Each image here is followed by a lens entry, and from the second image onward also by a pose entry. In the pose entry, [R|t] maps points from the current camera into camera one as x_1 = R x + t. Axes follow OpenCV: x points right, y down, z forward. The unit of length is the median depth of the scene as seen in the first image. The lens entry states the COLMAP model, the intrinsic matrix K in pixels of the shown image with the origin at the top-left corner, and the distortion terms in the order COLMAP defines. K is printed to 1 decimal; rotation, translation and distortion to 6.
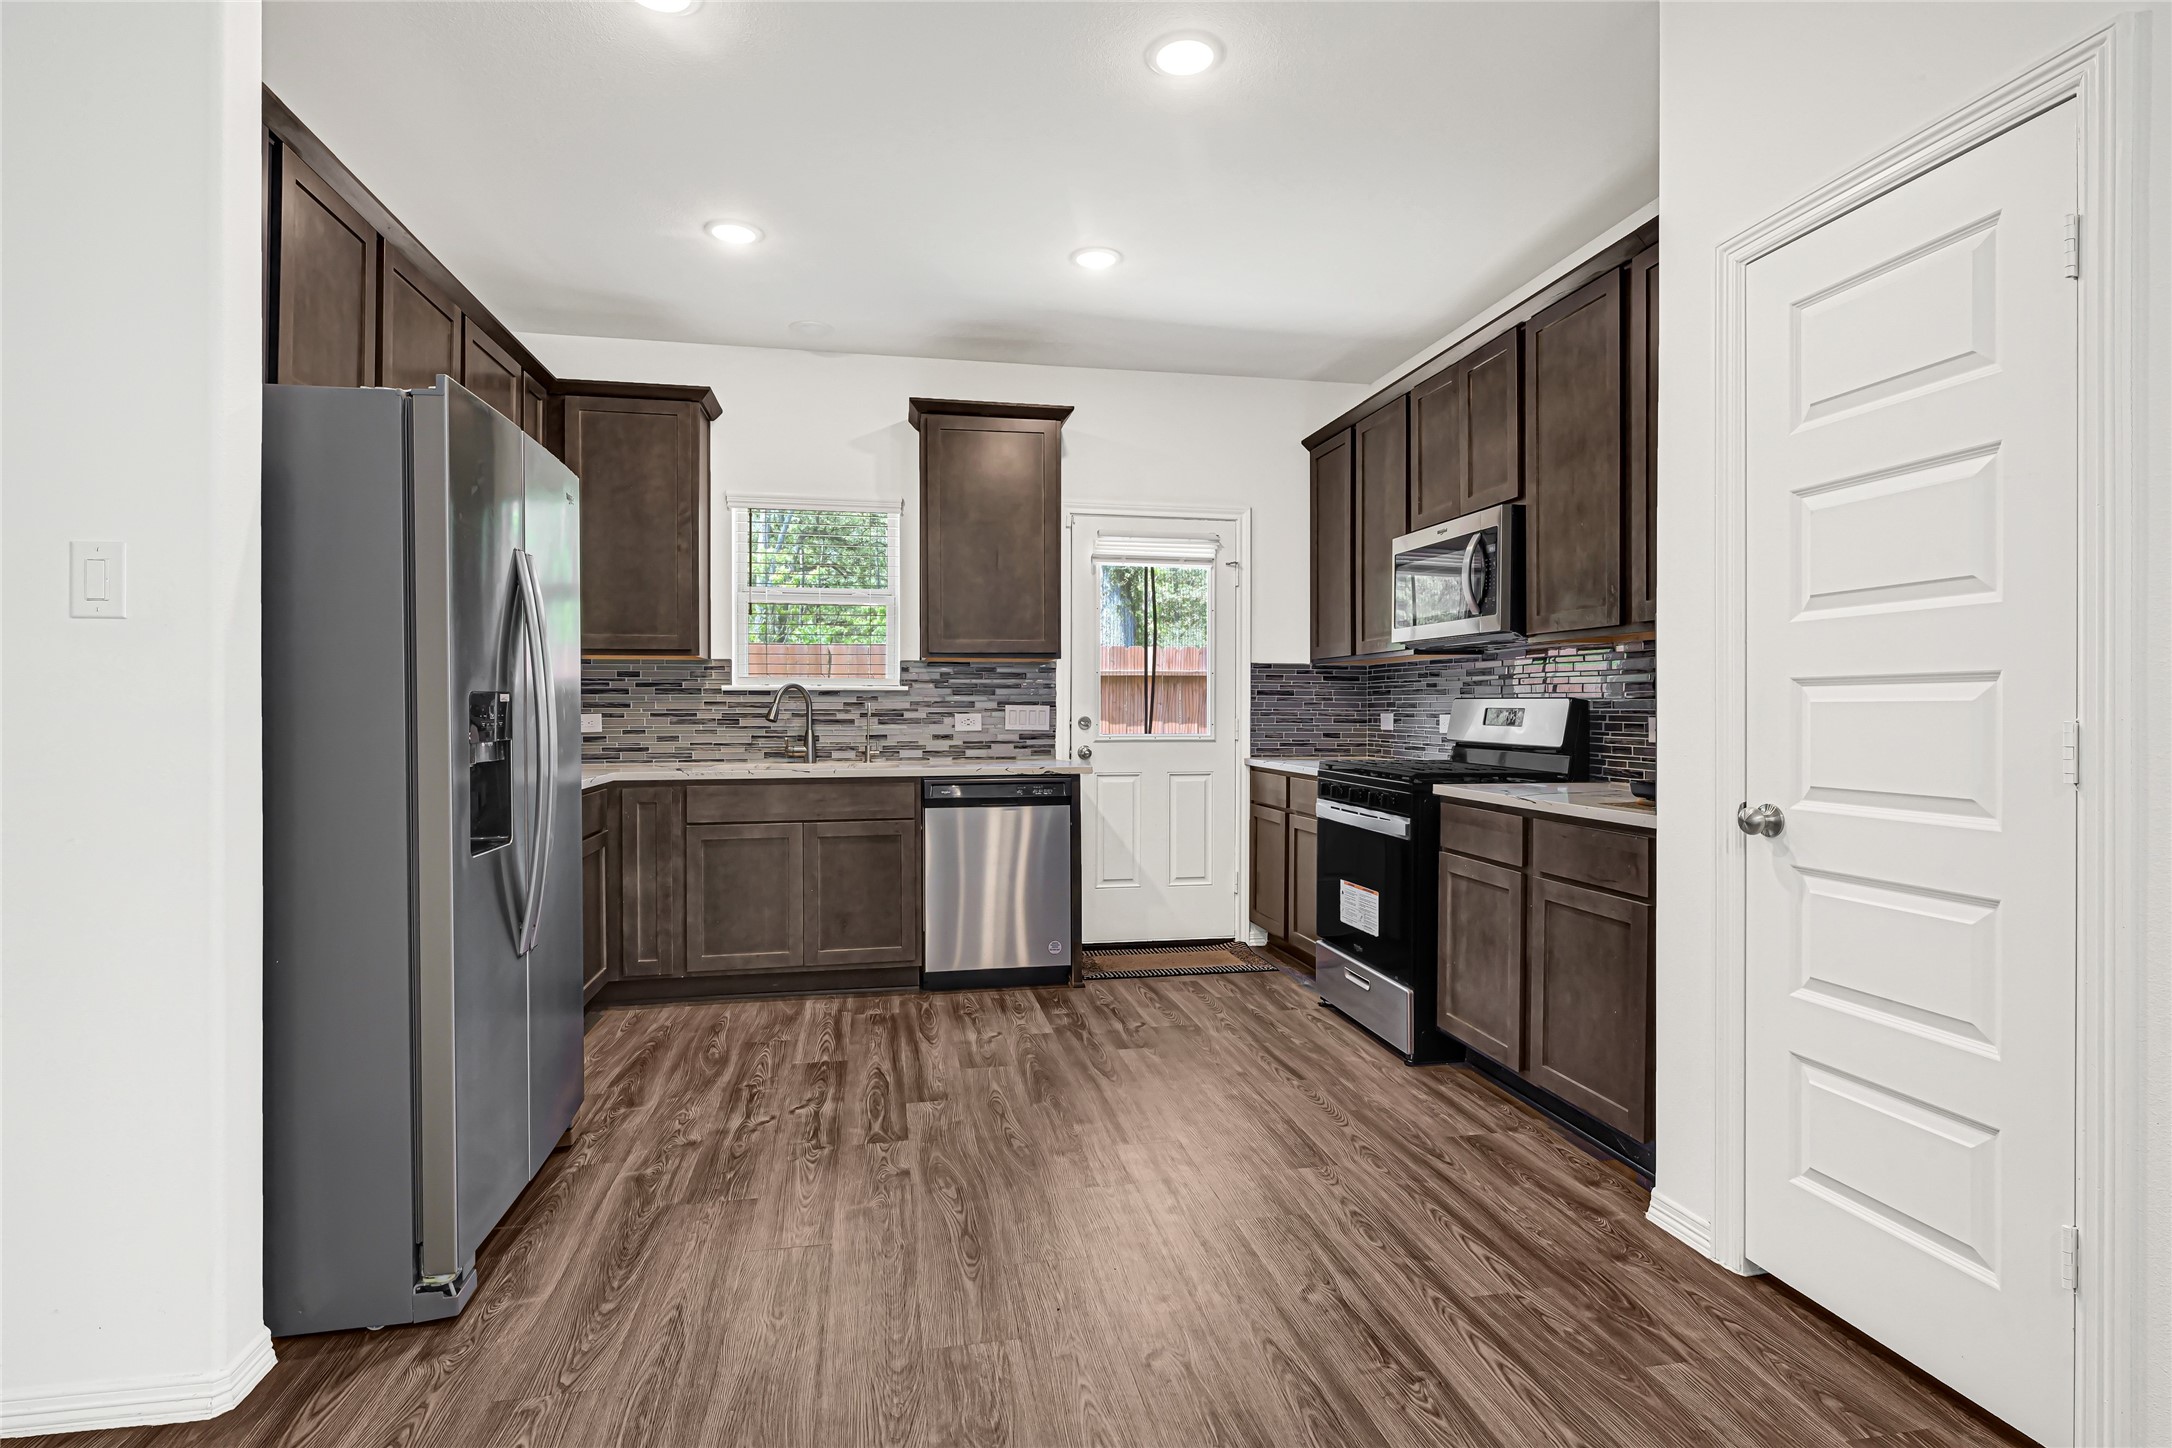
lens RADIAL K [[1059.2, 0, 1086.0], [0, 1059.2, 724.0], [0, 0, 1]] dist [-0.000316, 0.000192]
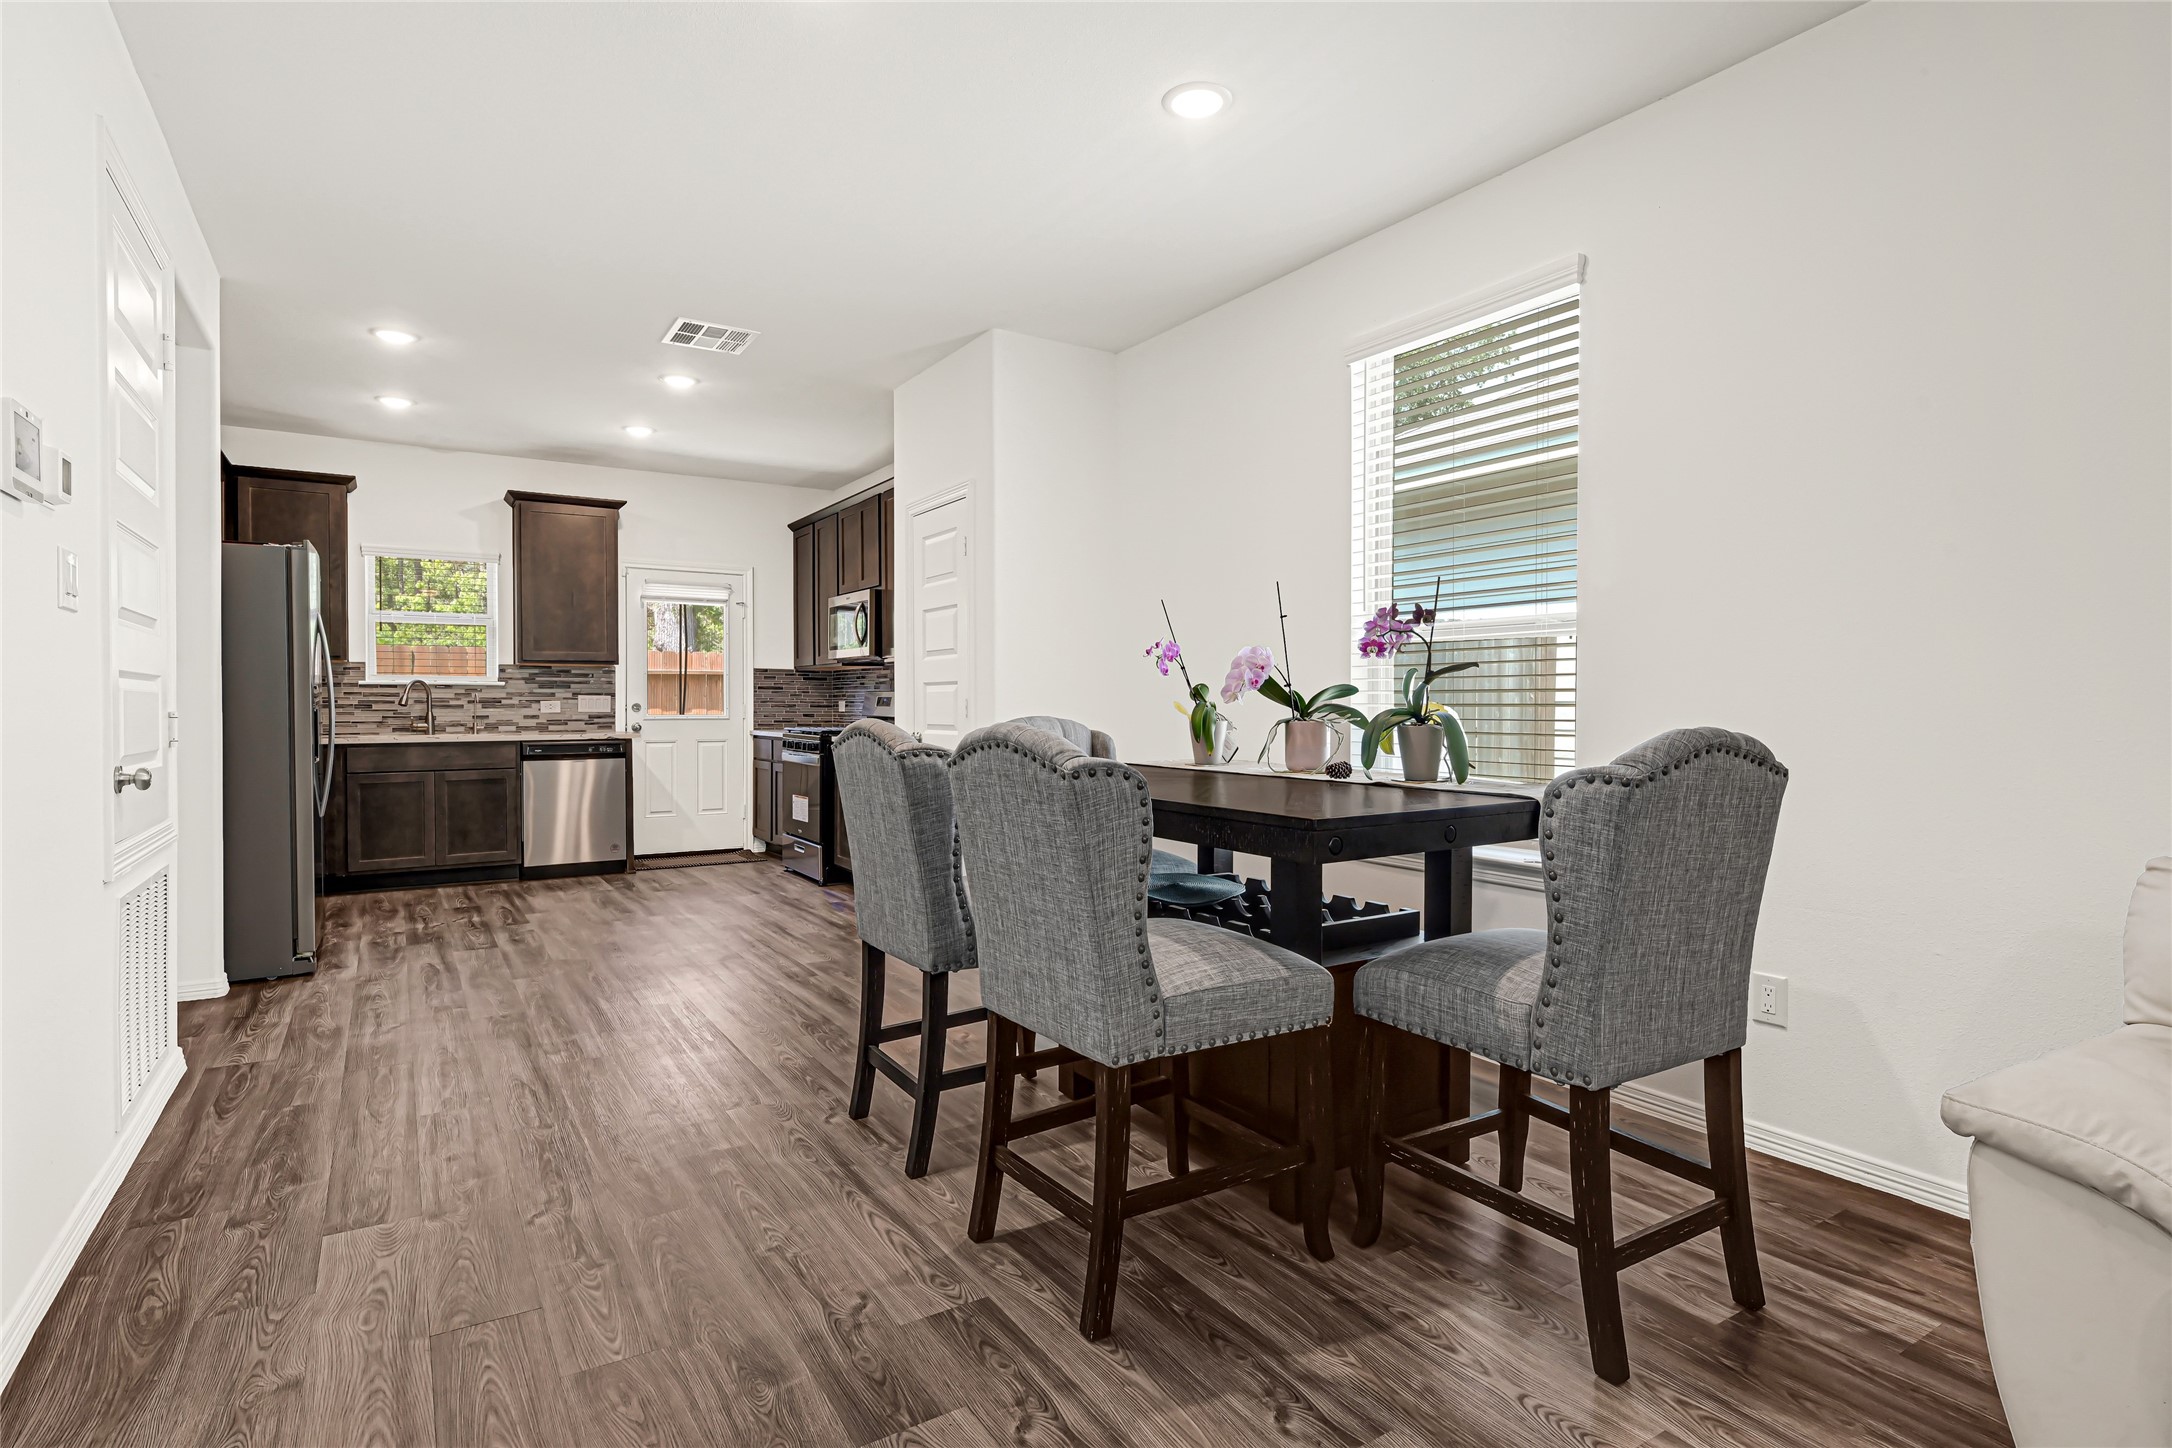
lens RADIAL K [[1085.0, 0, 1086.0], [0, 1085.0, 724.0], [0, 0, 1]] dist [-0.000768, -0.000504]
pose [[0.930181, -0.007227, 0.367030, 0.031440], [0.006123, 0.999973, 0.004173, 0.023421], [-0.367051, -0.001634, 0.930200, -0.773609]]
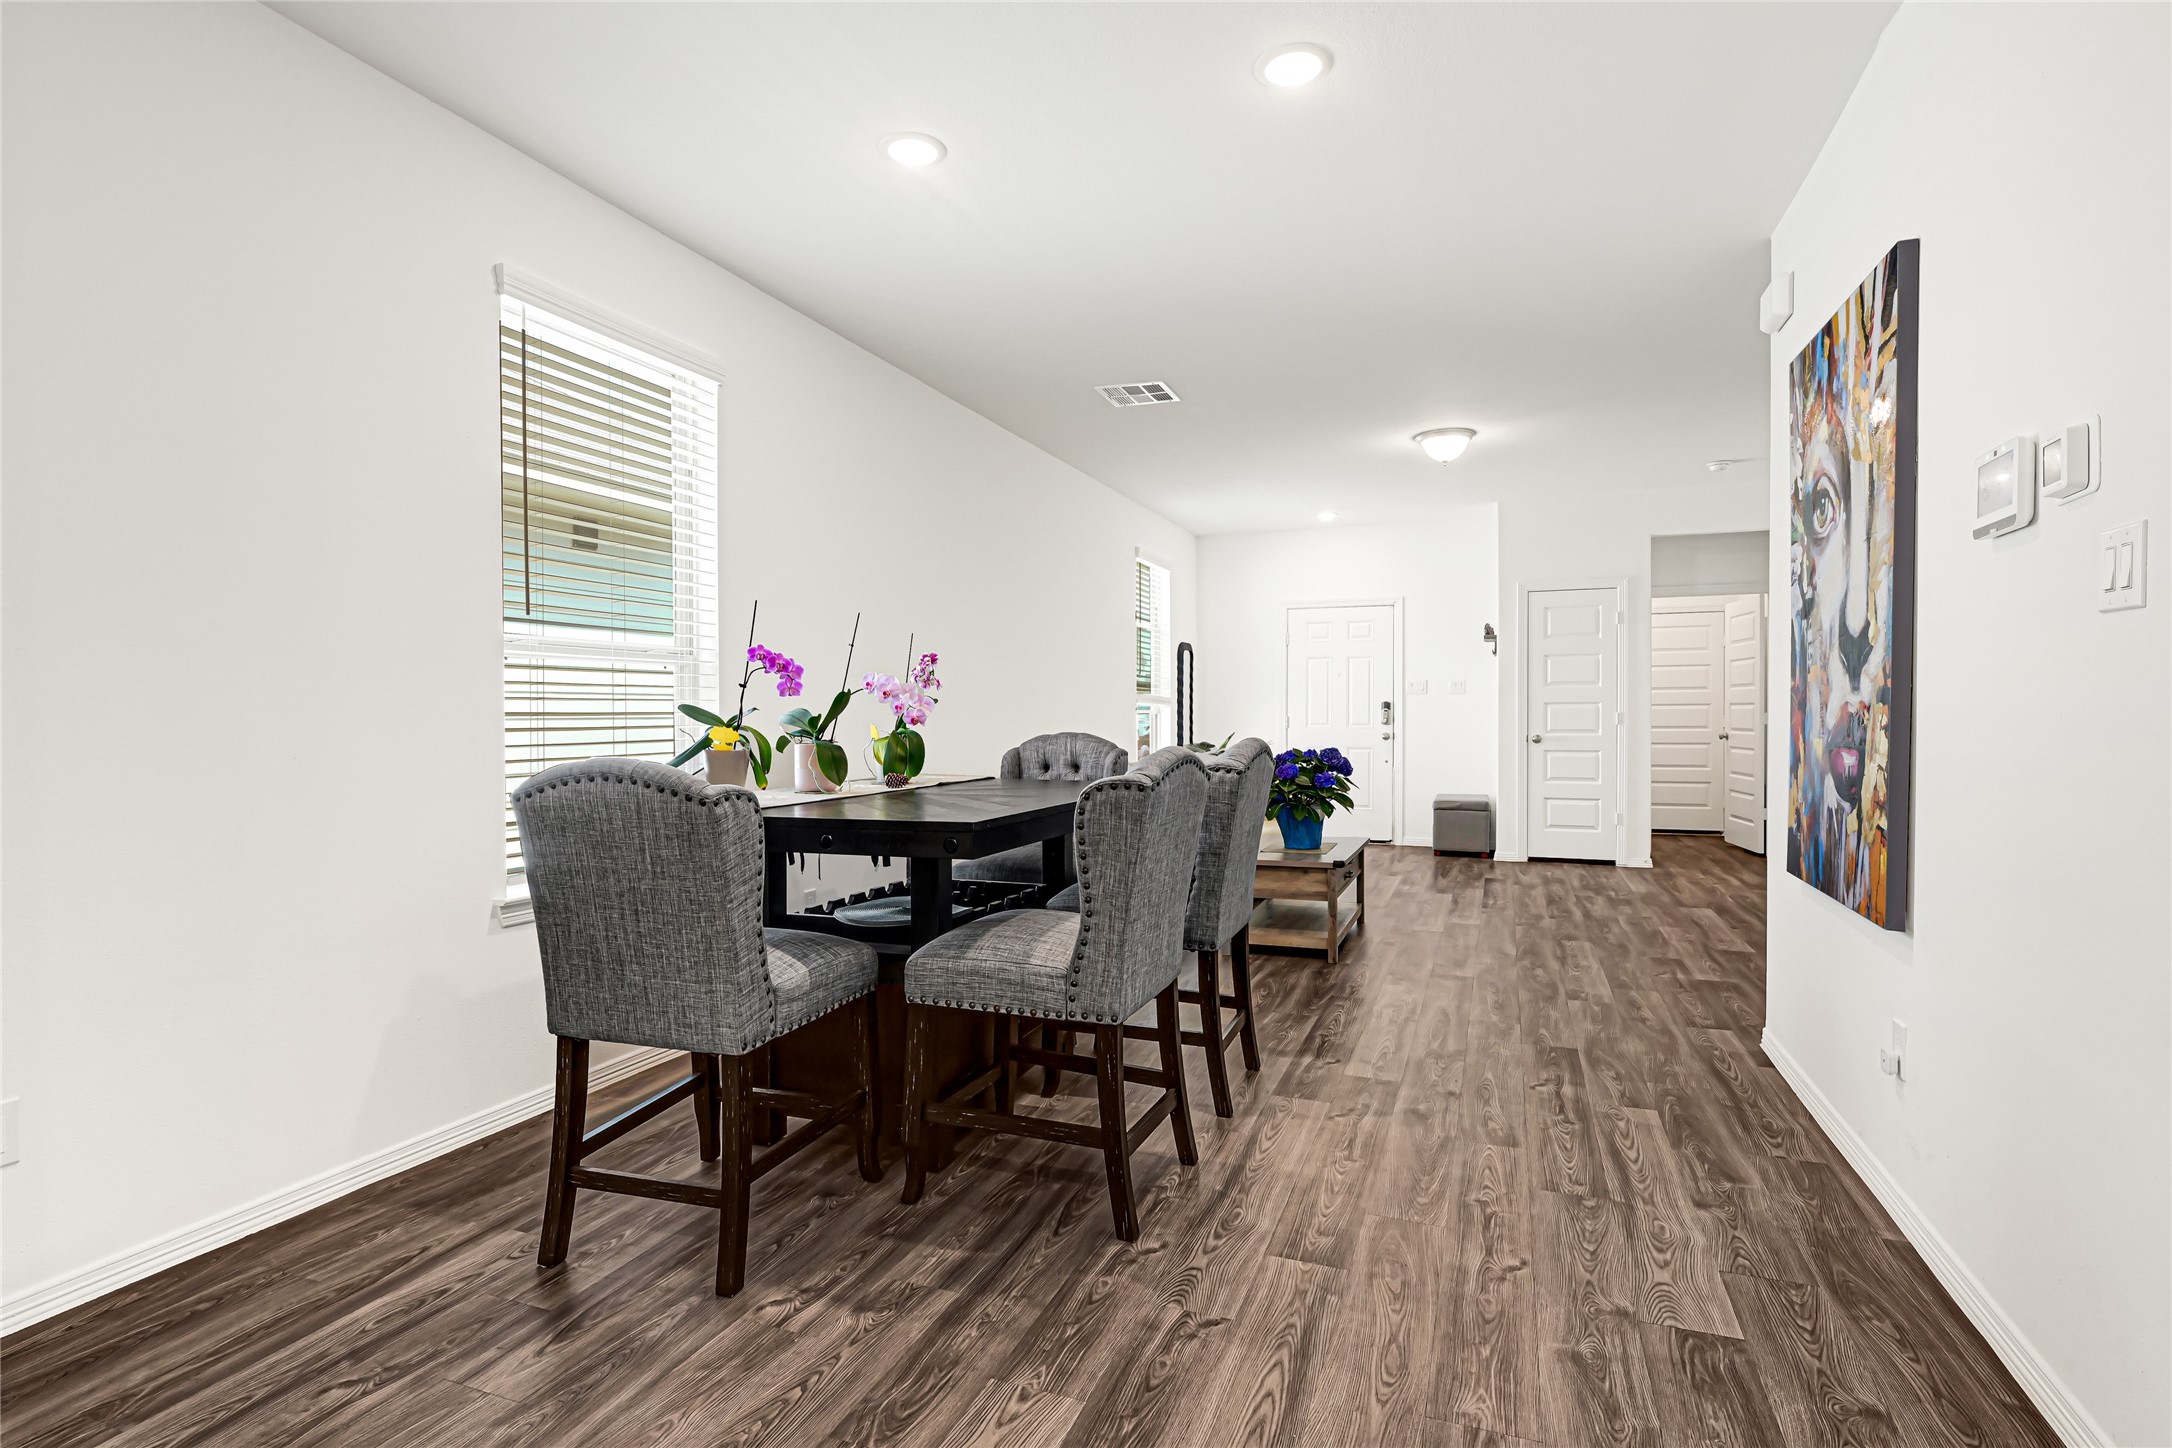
lens RADIAL K [[1059.2, 0, 1086.0], [0, 1059.2, 724.0], [0, 0, 1]] dist [-0.000316, 0.000192]
pose [[-0.841648, -0.006546, 0.539988, -0.127891], [0.010252, 0.999553, 0.028096, -0.007371], [-0.539930, 0.029183, -0.841204, 0.379367]]
